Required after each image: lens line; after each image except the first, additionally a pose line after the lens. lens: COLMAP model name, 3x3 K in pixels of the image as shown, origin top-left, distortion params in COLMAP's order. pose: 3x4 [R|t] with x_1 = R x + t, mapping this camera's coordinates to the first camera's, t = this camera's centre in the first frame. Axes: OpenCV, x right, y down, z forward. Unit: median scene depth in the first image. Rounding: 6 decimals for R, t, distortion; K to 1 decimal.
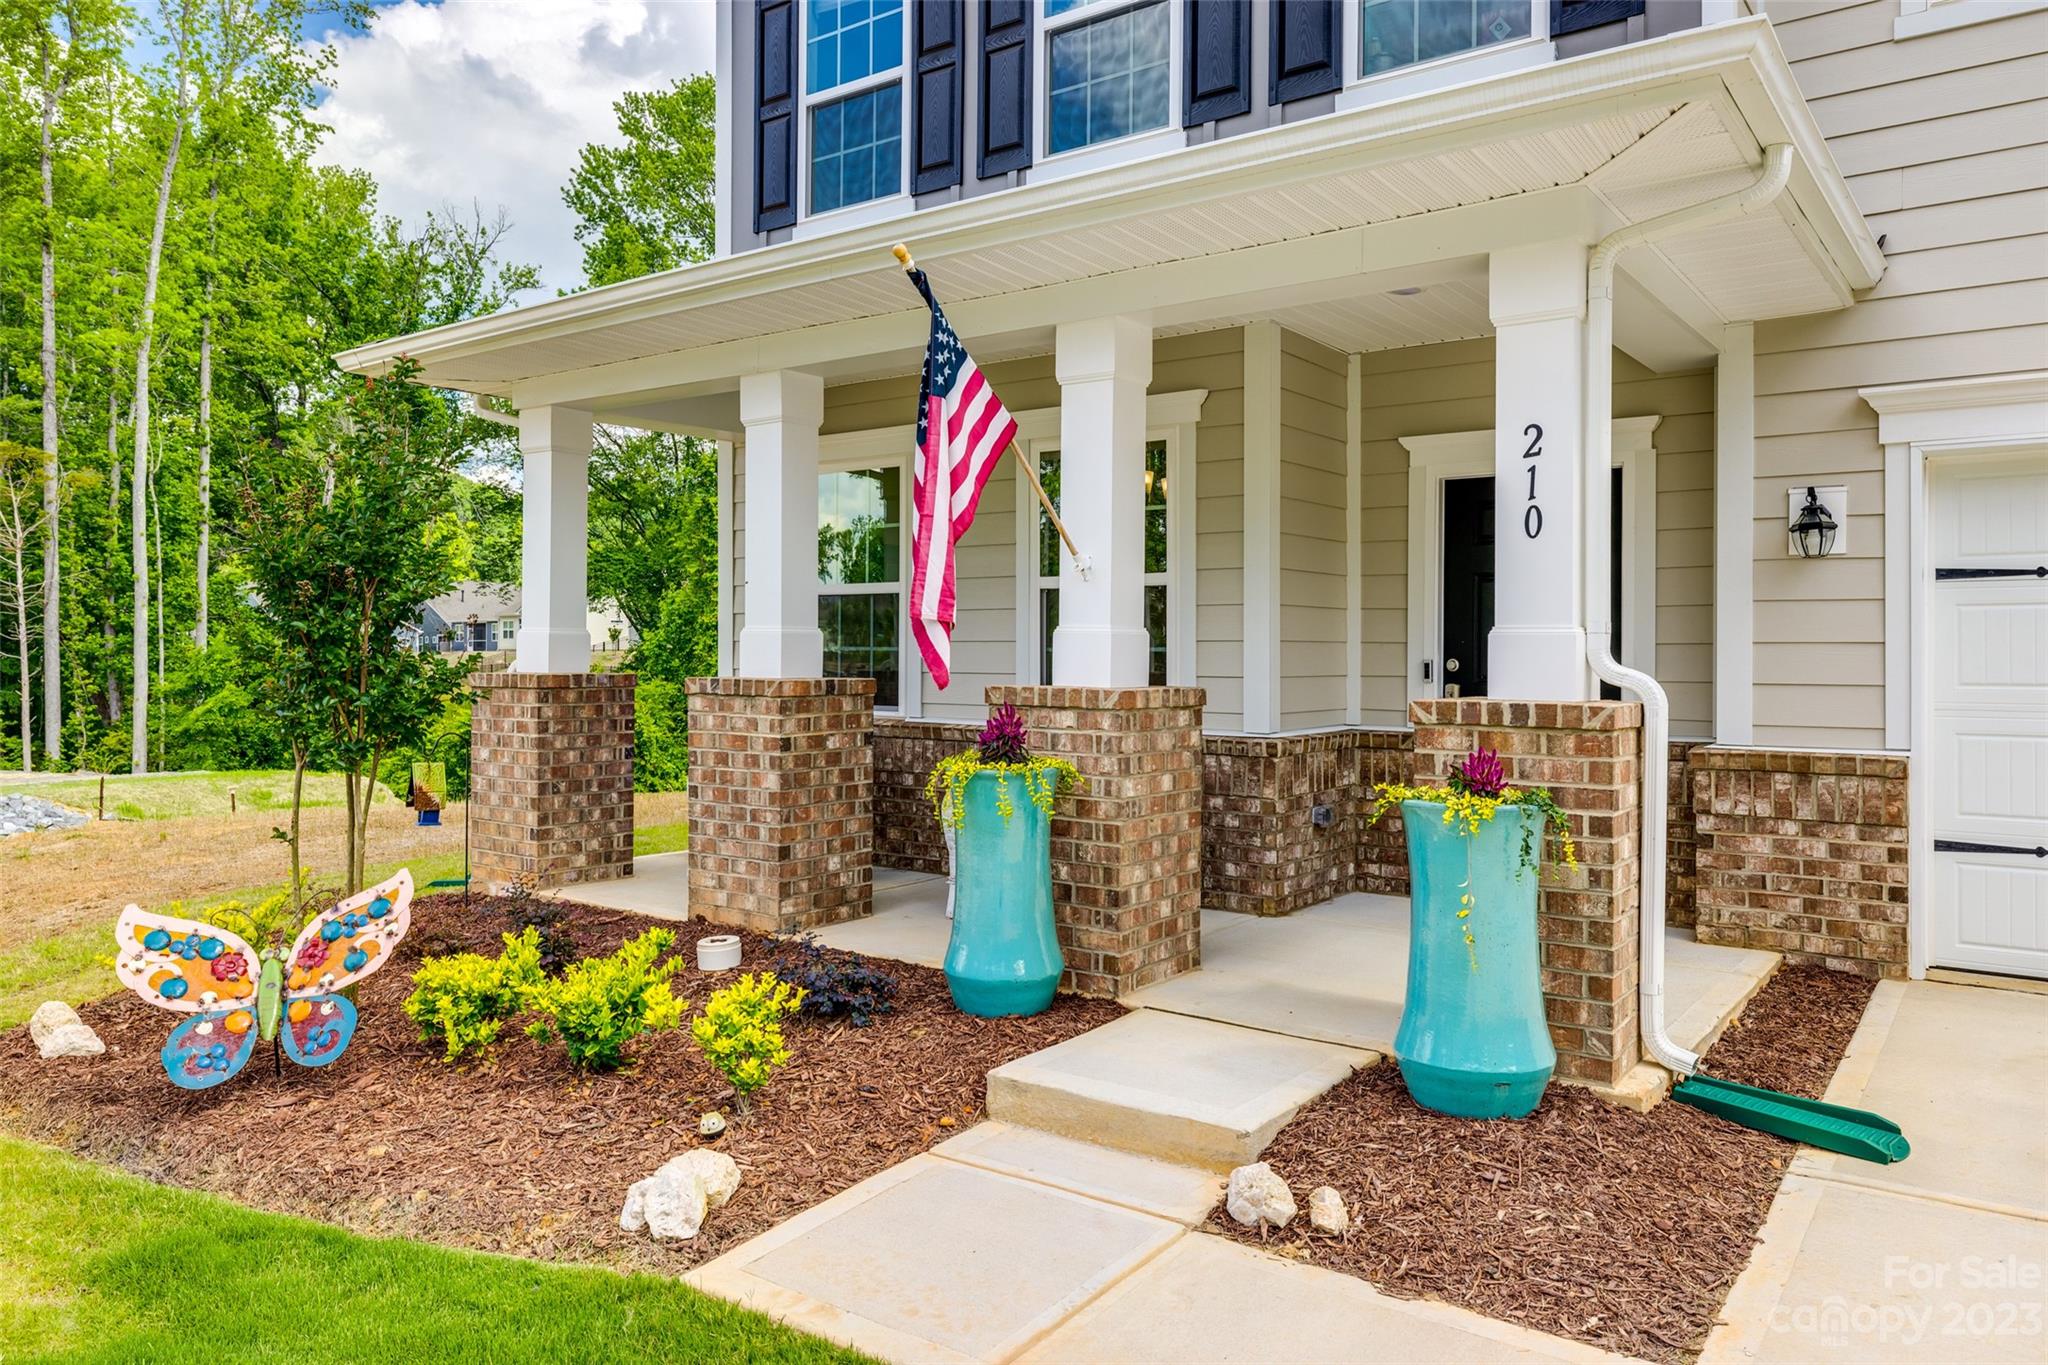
lens RADIAL K [[1402.2, 0, 1017.6], [0, 1402.2, 651.2], [0, 0, 1]] dist [0.002683, 0.000635]
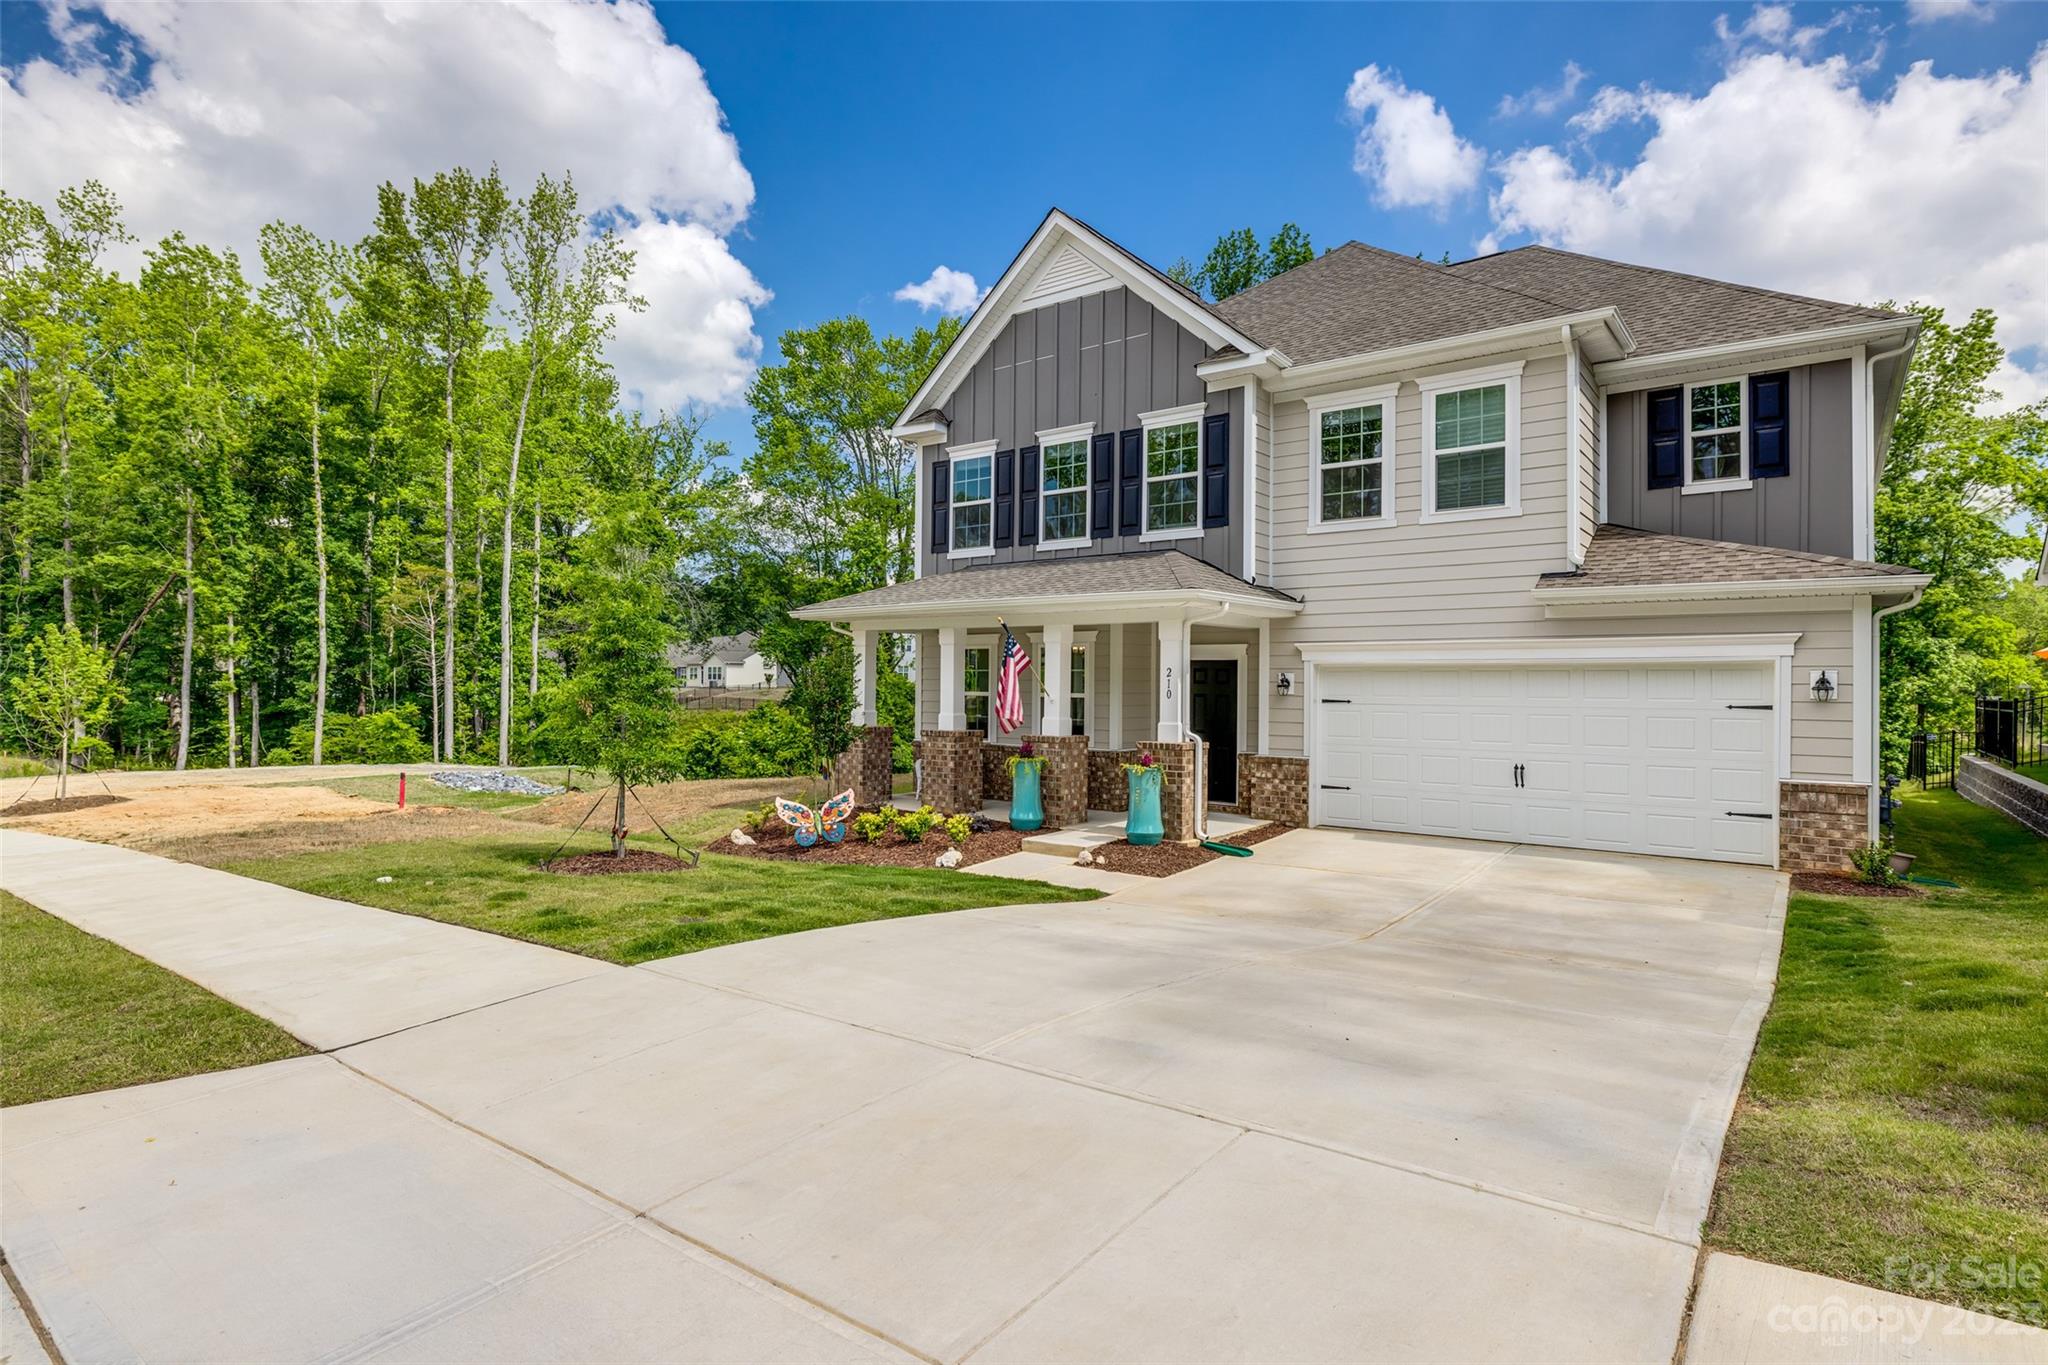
lens RADIAL K [[1068.5, 0, 1024.0], [0, 1068.5, 682.5], [0, 0, 1]] dist [-0.031845, 0.000247]
pose [[0.999879, 0.005871, -0.014373, 0.017328], [-0.005870, 0.999983, 0.000117, -0.092793], [0.014373, -0.000033, 0.999897, -1.409117]]
